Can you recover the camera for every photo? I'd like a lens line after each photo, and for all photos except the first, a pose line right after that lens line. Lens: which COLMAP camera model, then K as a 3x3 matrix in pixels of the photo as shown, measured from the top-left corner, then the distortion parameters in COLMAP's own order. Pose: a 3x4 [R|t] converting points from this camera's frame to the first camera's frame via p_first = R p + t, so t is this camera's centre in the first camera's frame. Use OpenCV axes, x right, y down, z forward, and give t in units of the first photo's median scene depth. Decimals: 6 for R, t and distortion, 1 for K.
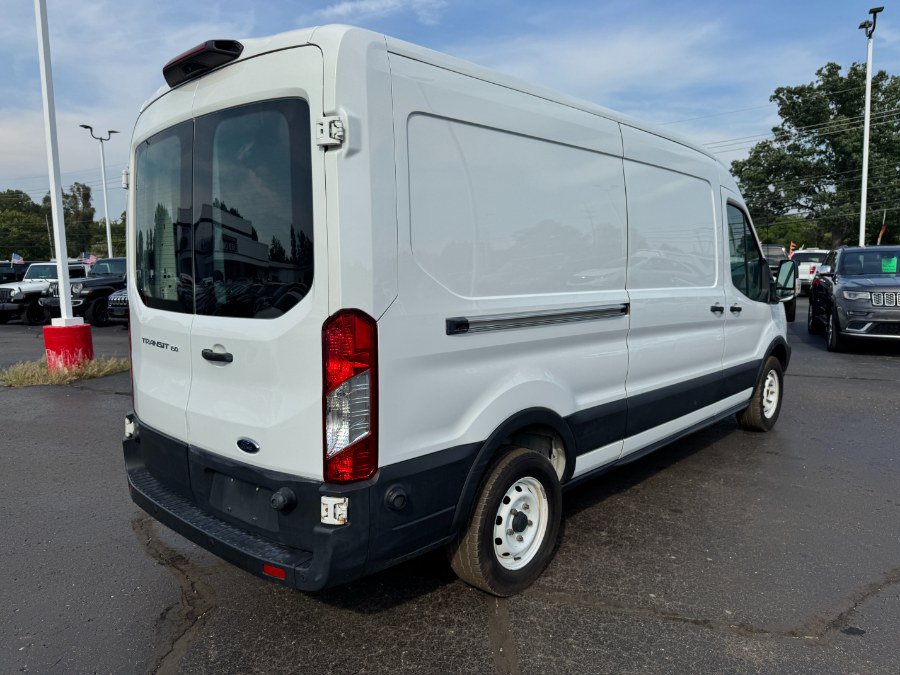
lens RADIAL K [[644.9, 0, 448.7], [0, 644.9, 334.4], [0, 0, 1]] dist [0.008613, -0.002950]
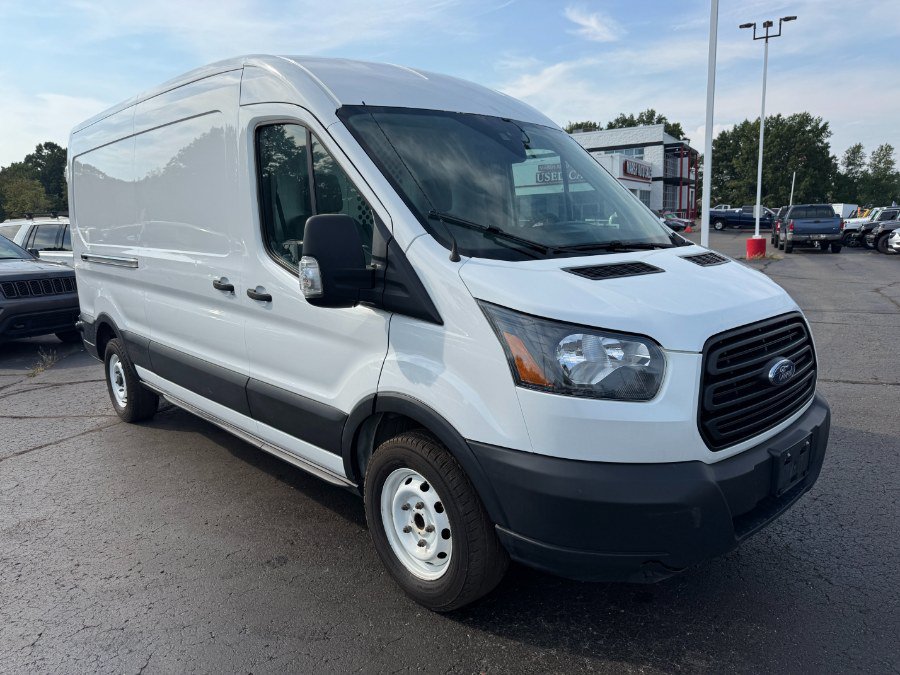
lens RADIAL K [[660.8, 0, 450.0], [0, 660.8, 337.5], [0, 0, 1]] dist [0.009397, -0.005040]
pose [[-0.062302, 0.181817, -0.981357, 1.454435], [-0.086733, 0.978561, 0.186806, -0.184749], [0.994282, 0.096754, -0.045197, 1.631737]]
